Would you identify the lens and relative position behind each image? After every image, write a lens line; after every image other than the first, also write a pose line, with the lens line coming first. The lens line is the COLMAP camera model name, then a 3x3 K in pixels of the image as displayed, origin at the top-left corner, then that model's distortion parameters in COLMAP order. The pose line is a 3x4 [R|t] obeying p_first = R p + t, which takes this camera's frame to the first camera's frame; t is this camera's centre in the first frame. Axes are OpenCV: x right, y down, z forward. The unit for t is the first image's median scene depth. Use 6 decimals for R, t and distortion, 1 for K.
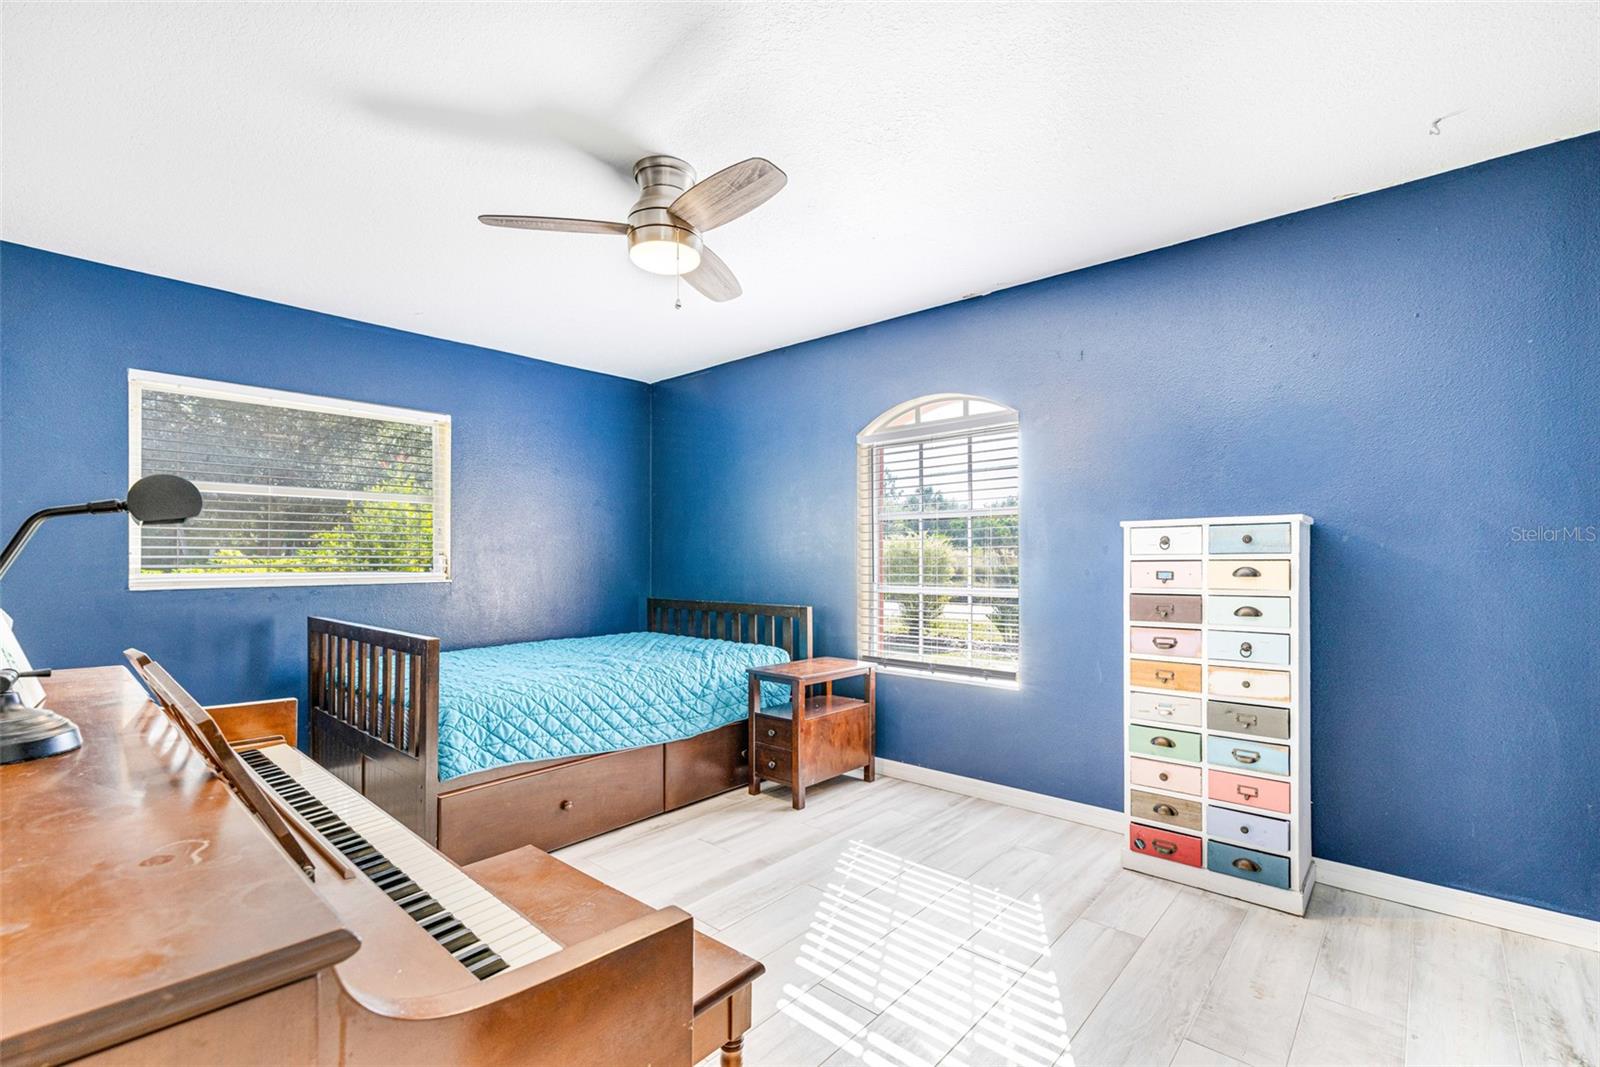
lens RADIAL K [[694.9, 0, 801.5], [0, 694.9, 547.7], [0, 0, 1]] dist [-0.000195, 0.000011]
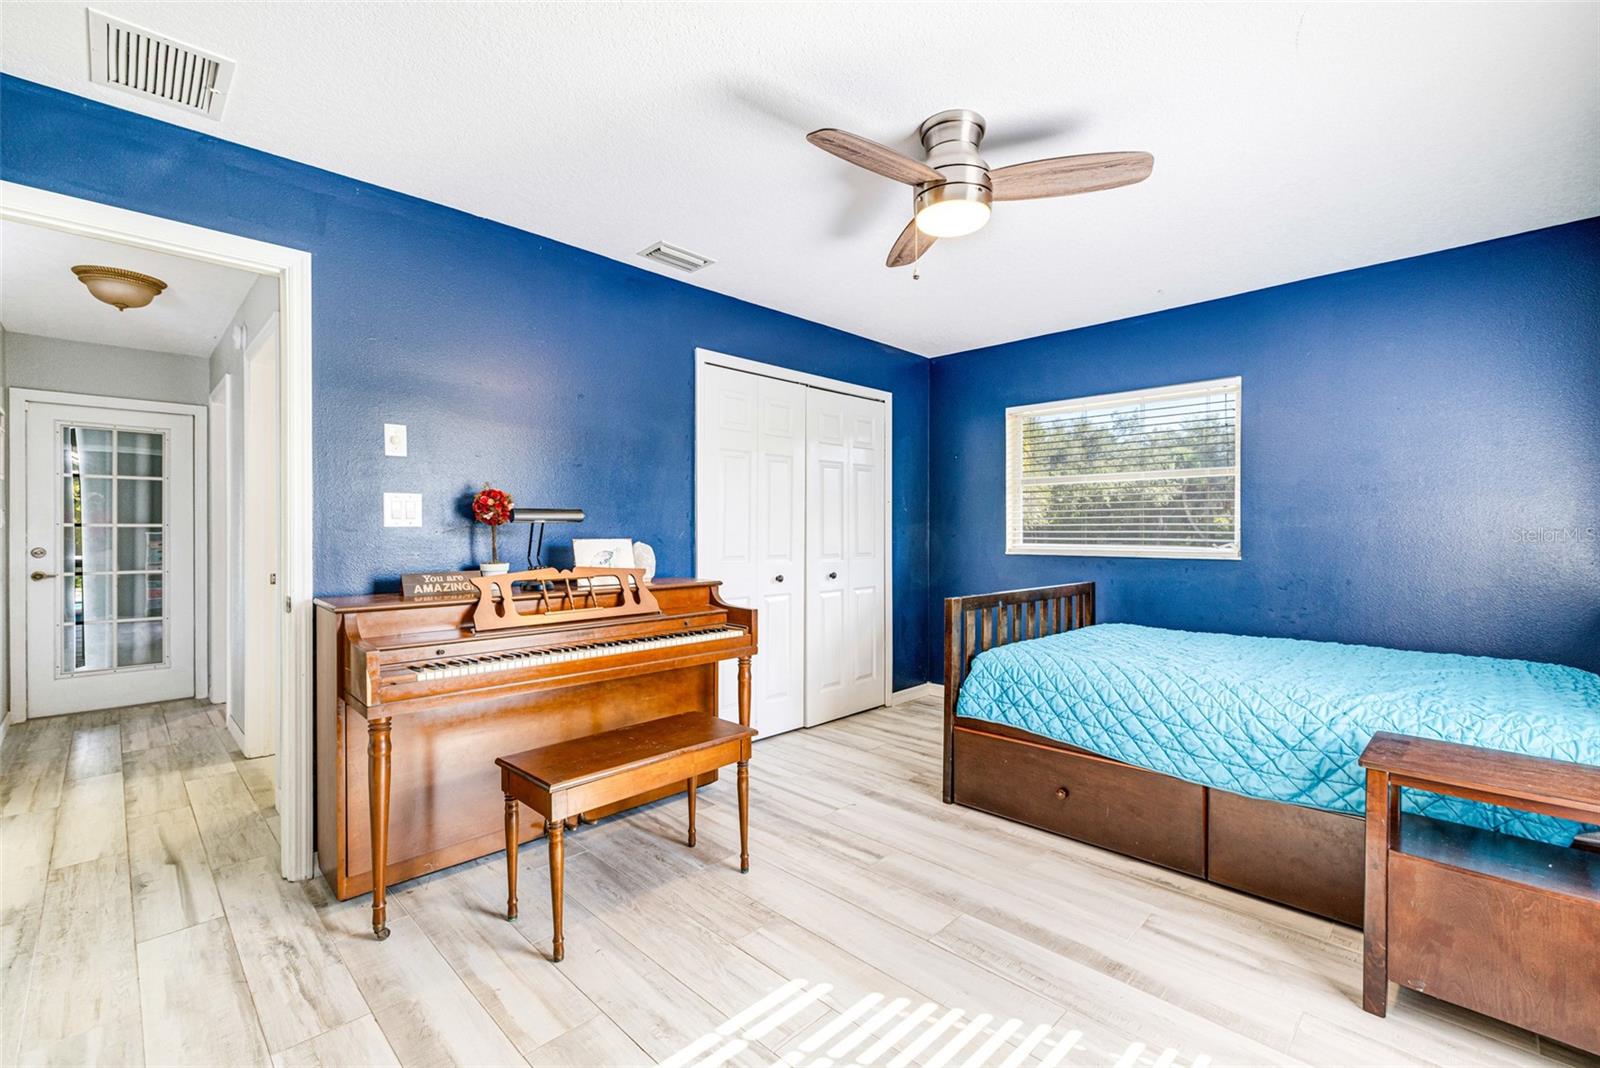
lens RADIAL K [[694.9, 0, 805.6], [0, 694.9, 532.4], [0, 0, 1]] dist [-0.000195, 0.000011]
pose [[-0.056515, 0.001478, -0.998401, 0.634210], [0.015037, 0.999887, 0.000629, 0.007491], [0.998288, -0.014977, -0.056531, 0.705628]]
